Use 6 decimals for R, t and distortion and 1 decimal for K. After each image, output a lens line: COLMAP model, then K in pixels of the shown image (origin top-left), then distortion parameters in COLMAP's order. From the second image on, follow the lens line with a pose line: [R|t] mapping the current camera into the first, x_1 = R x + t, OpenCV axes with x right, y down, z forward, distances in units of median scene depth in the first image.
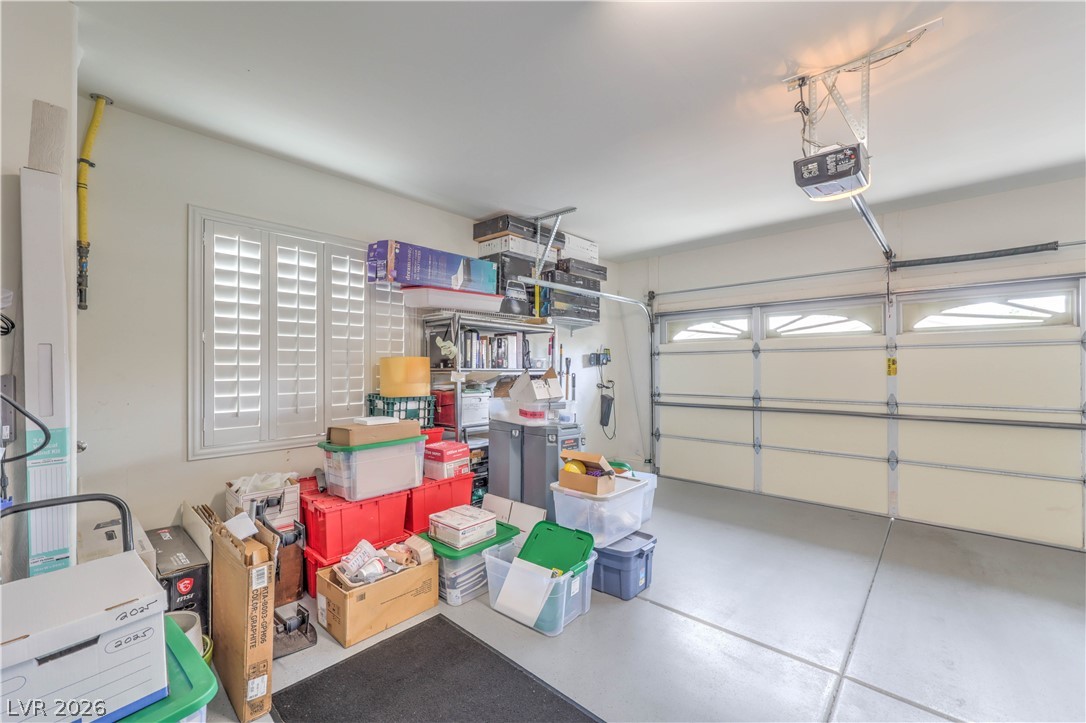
lens RADIAL K [[447.7, 0, 543.0], [0, 447.7, 361.5], [0, 0, 1]] dist [-0.000729, 0.000010]
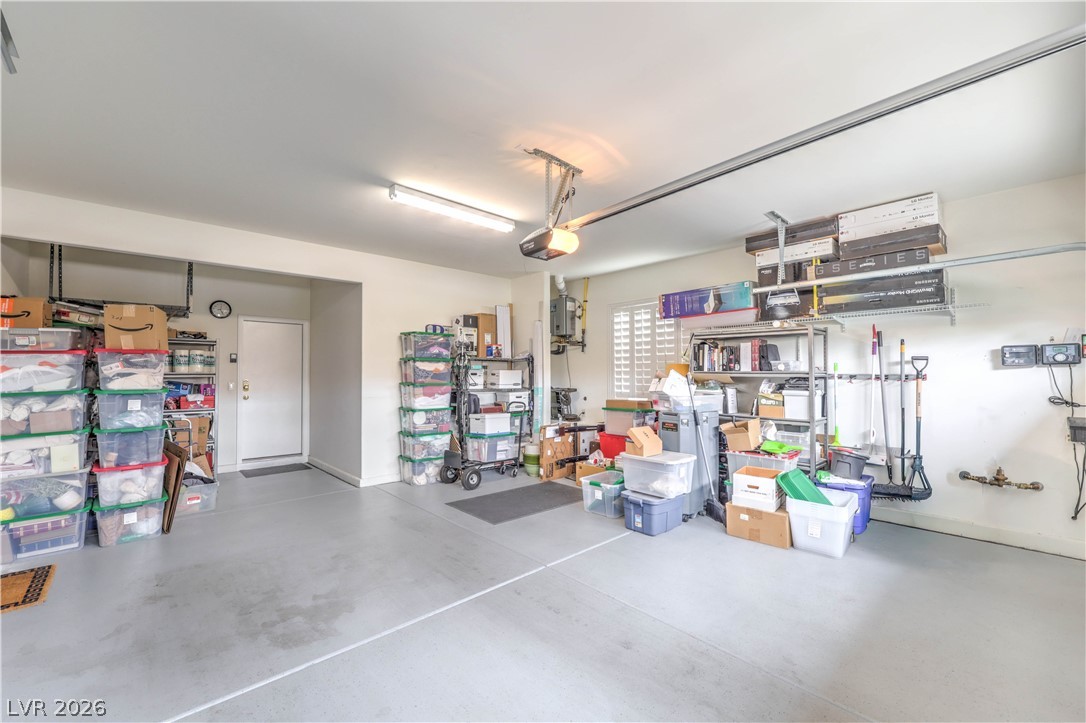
lens RADIAL K [[447.7, 0, 543.0], [0, 447.7, 361.5], [0, 0, 1]] dist [-0.000729, 0.000010]
pose [[-0.080986, -0.029499, -0.996279, 1.177014], [0.013224, 0.999442, -0.030667, 0.020583], [0.996628, -0.015658, -0.080551, 0.599713]]
